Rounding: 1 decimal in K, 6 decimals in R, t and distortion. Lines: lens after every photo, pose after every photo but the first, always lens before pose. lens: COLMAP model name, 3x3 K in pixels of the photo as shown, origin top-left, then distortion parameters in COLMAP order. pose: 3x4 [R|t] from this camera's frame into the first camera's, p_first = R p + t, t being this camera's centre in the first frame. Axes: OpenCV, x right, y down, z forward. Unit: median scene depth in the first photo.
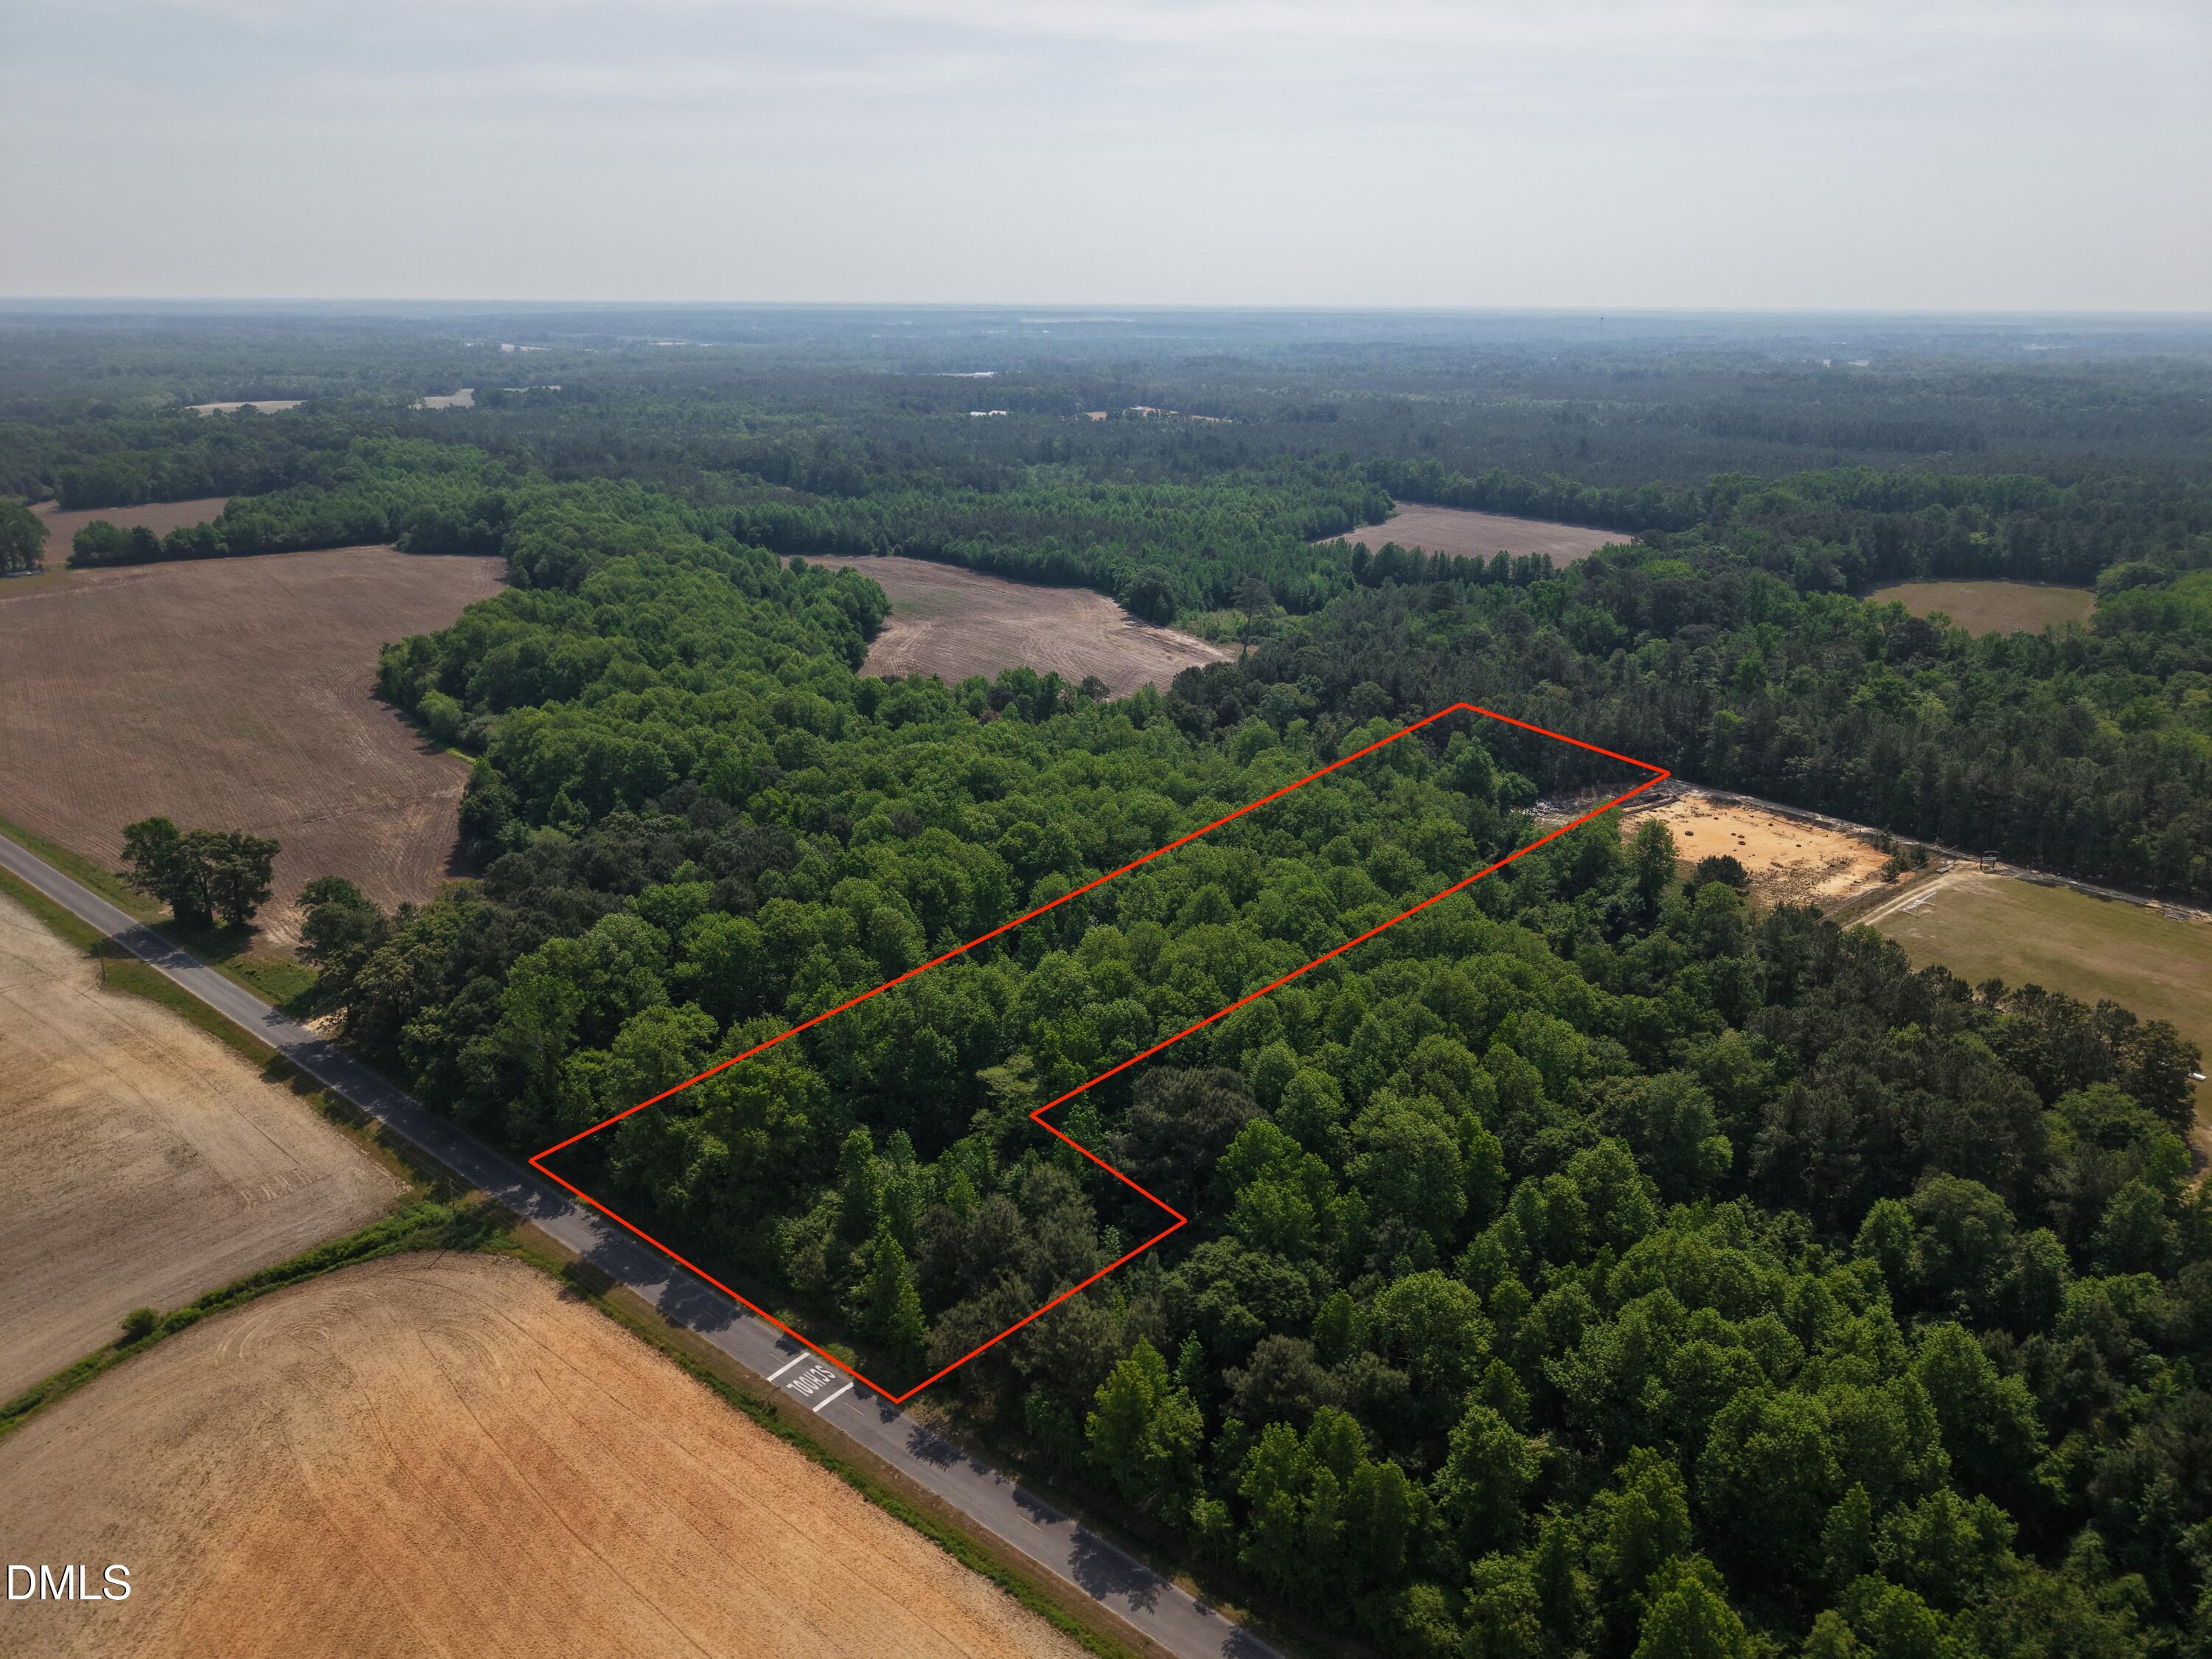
lens RADIAL K [[1468.5, 0, 1109.4], [0, 1468.5, 863.8], [0, 0, 1]] dist [0.025910, -0.026830]
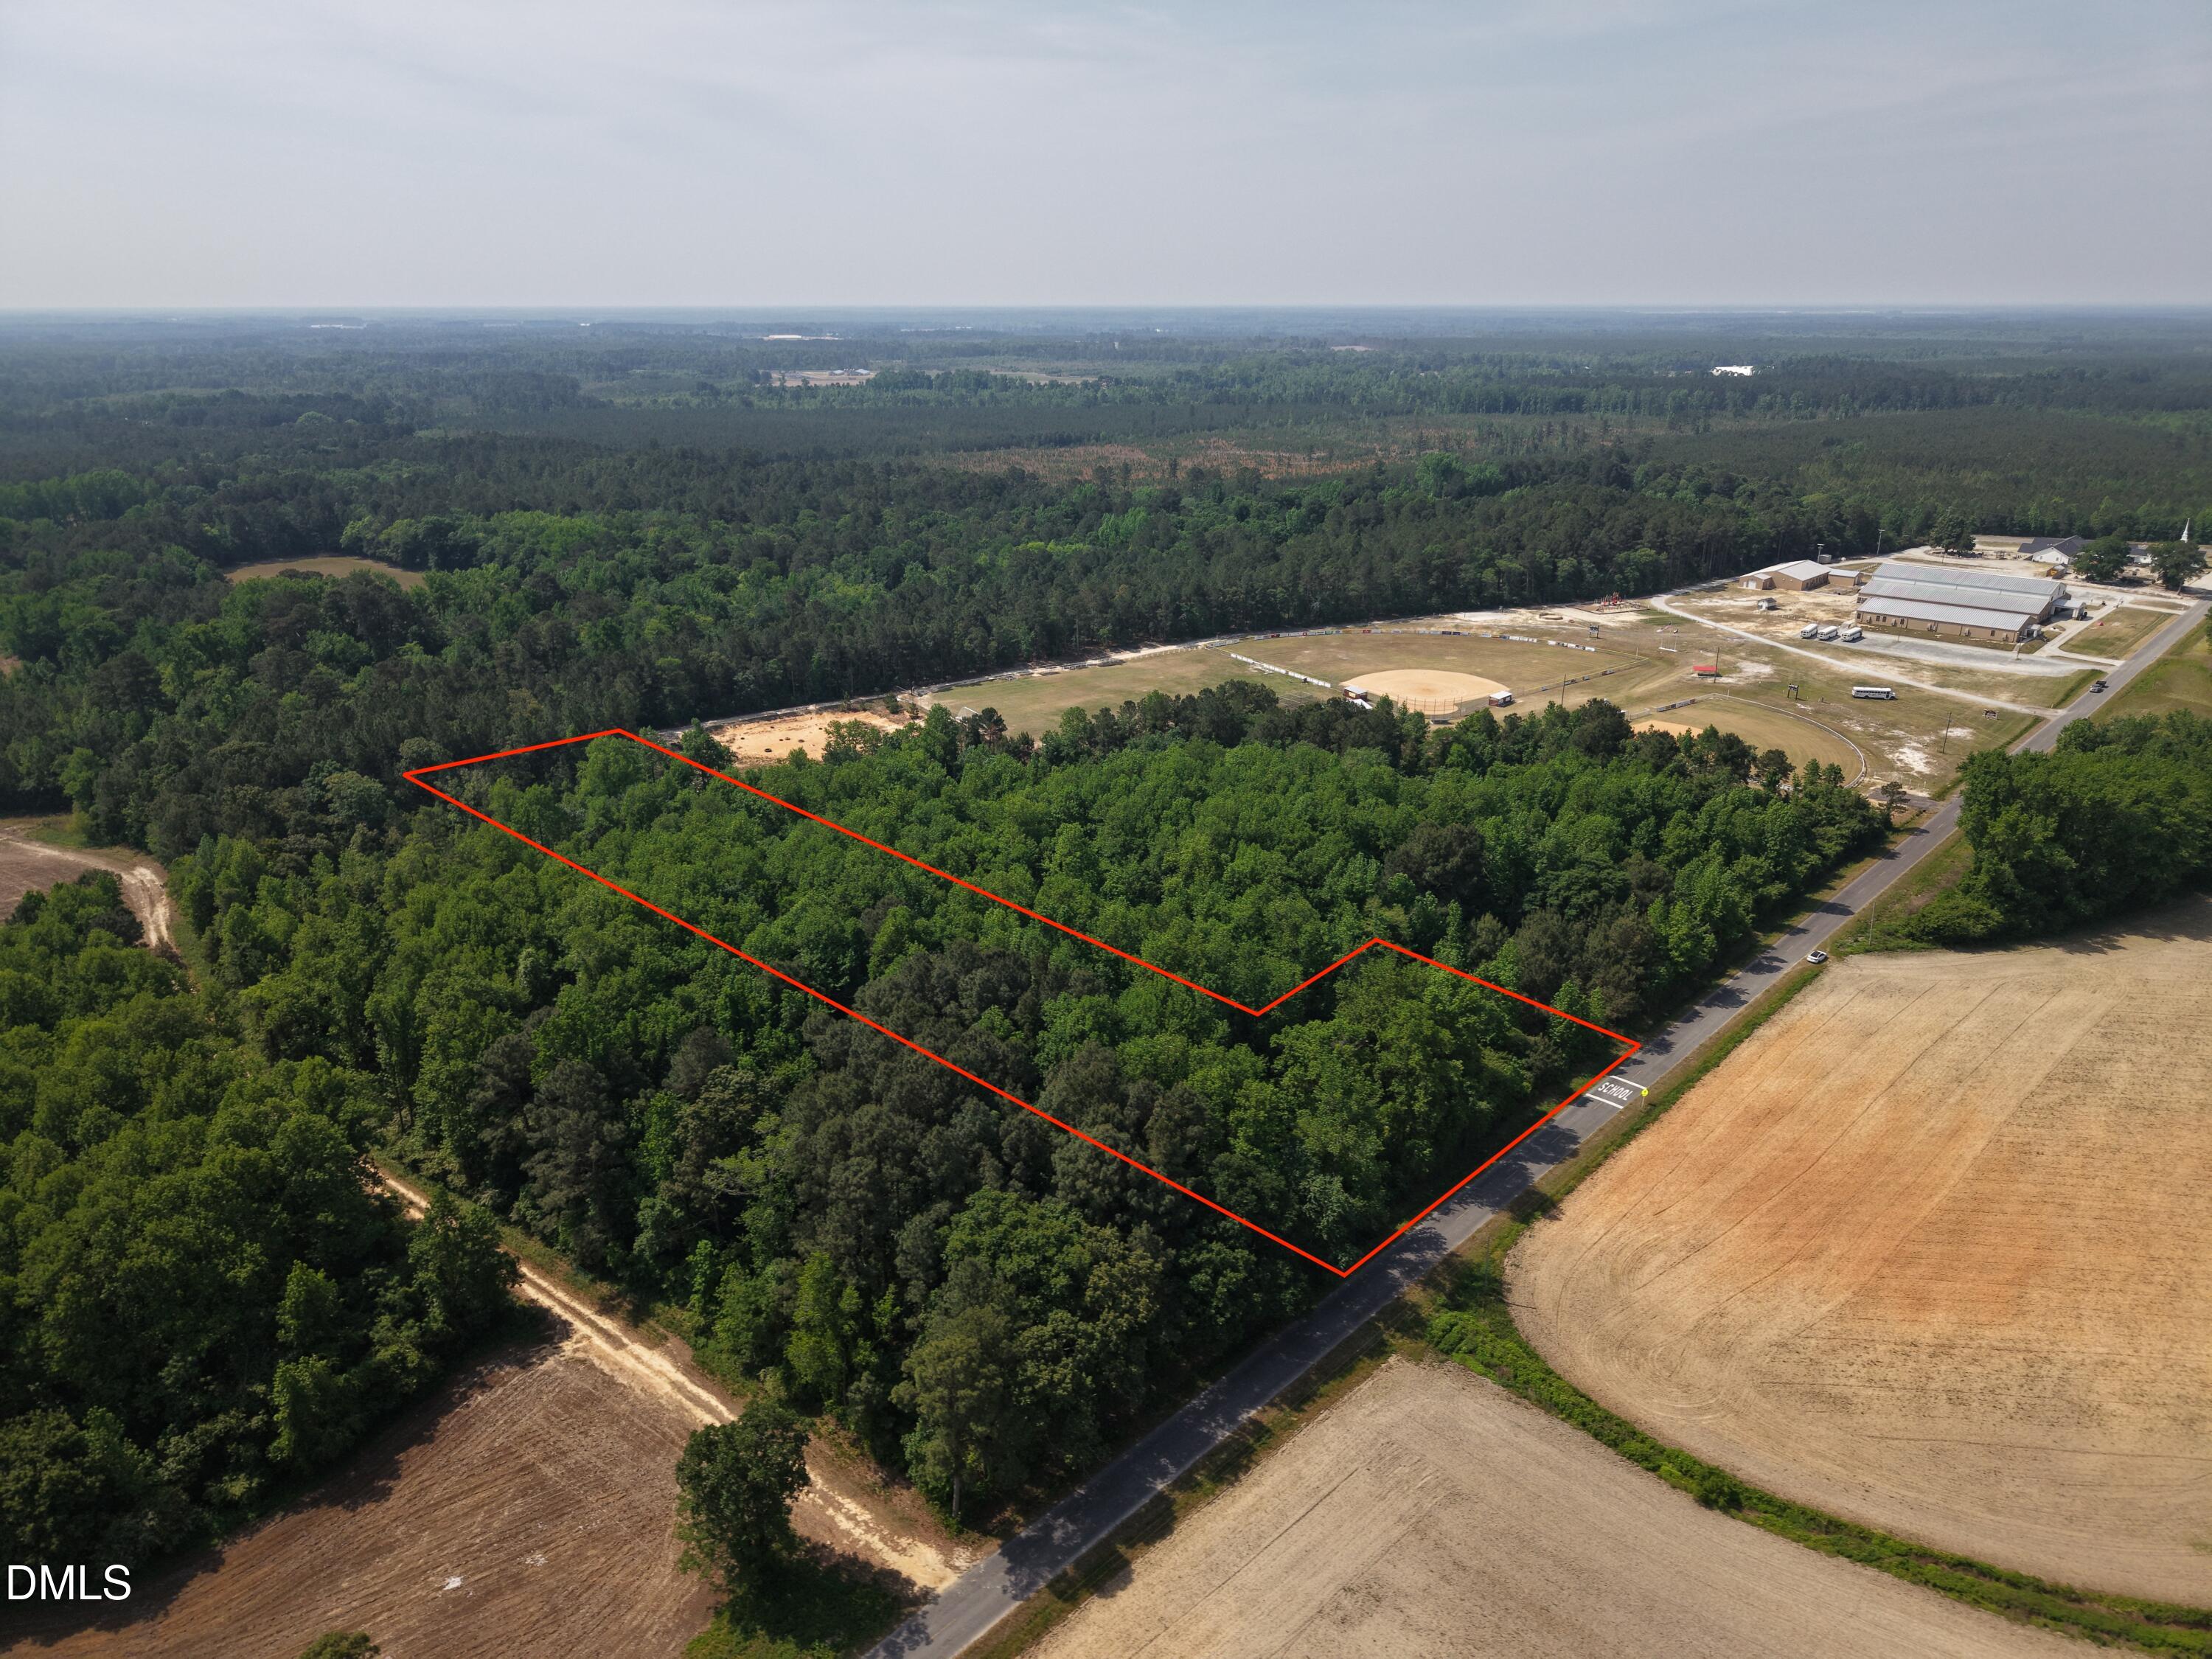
lens RADIAL K [[1475.1, 0, 1113.2], [0, 1475.1, 842.2], [0, 0, 1]] dist [0.019834, -0.016626]
pose [[0.082577, -0.350455, 0.932932, -0.688169], [0.359577, 0.883549, 0.300077, -0.205138], [-0.929454, 0.310681, 0.198976, 0.524262]]
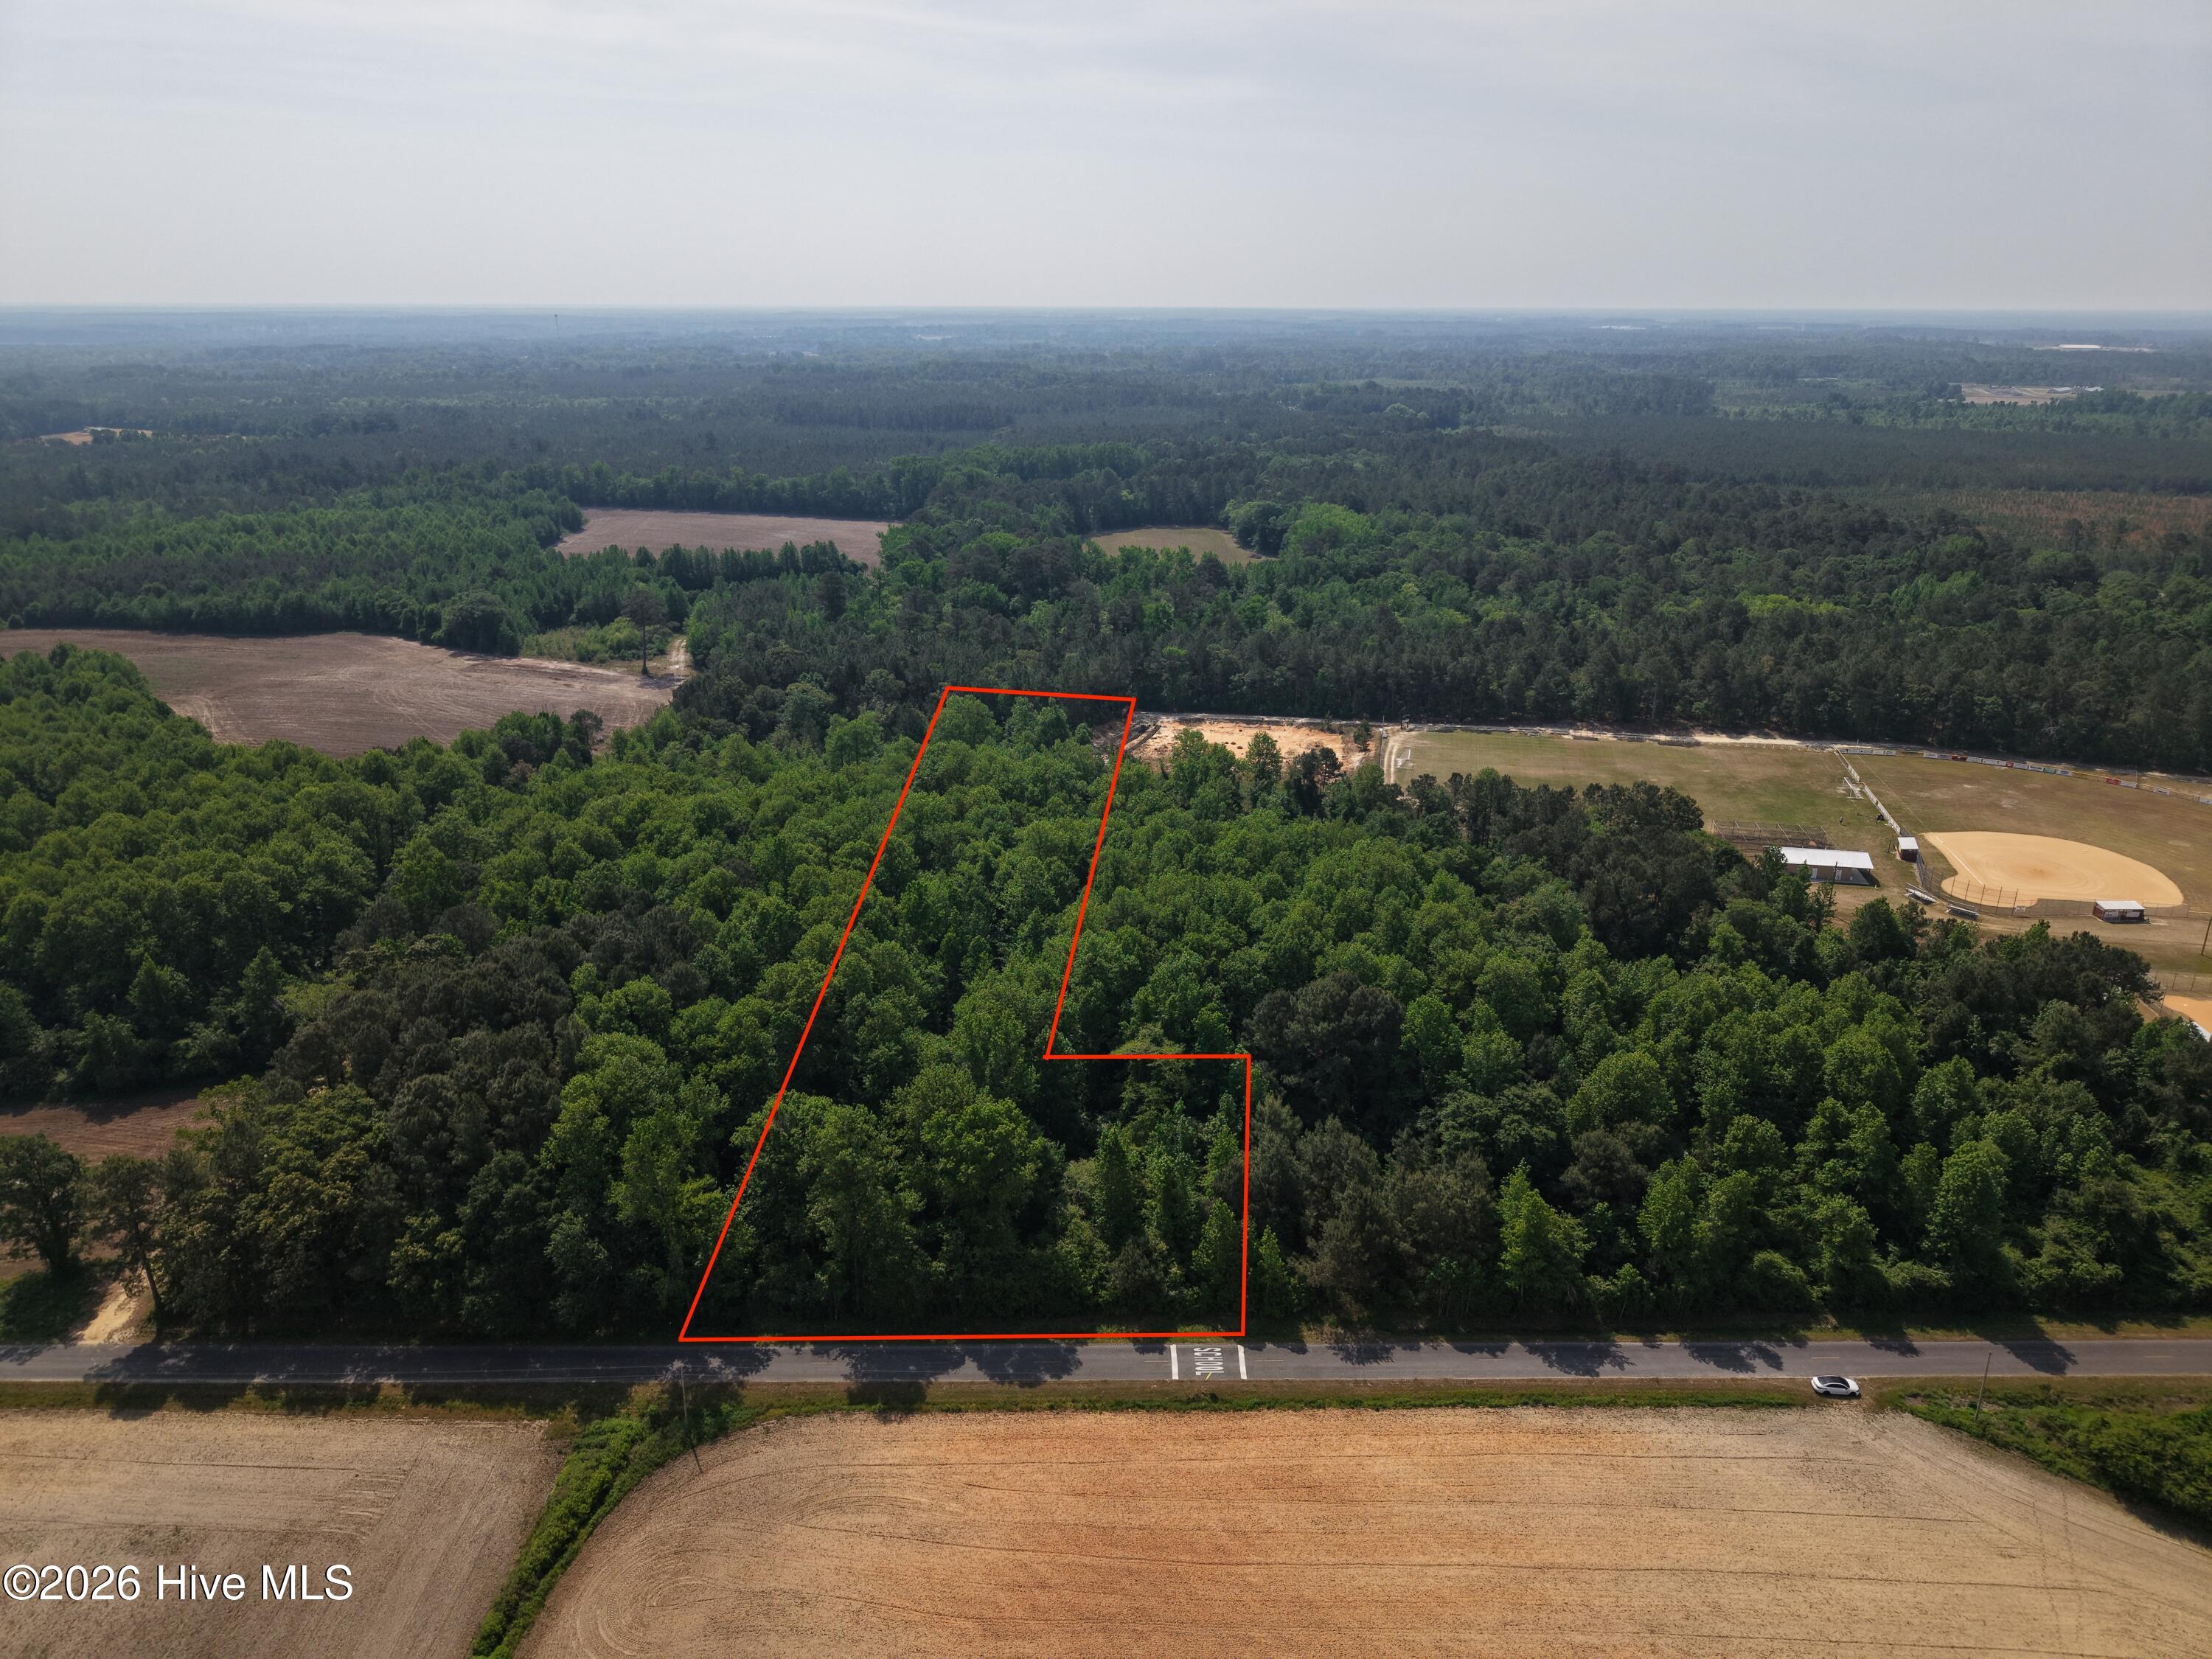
lens RADIAL K [[1475.1, 0, 1113.2], [0, 1475.1, 842.2], [0, 0, 1]] dist [0.019834, -0.016626]
pose [[0.775329, -0.221203, 0.591552, -0.376861], [0.228078, 0.971514, 0.064350, -0.039033], [-0.588936, 0.085028, 0.803695, 0.087699]]
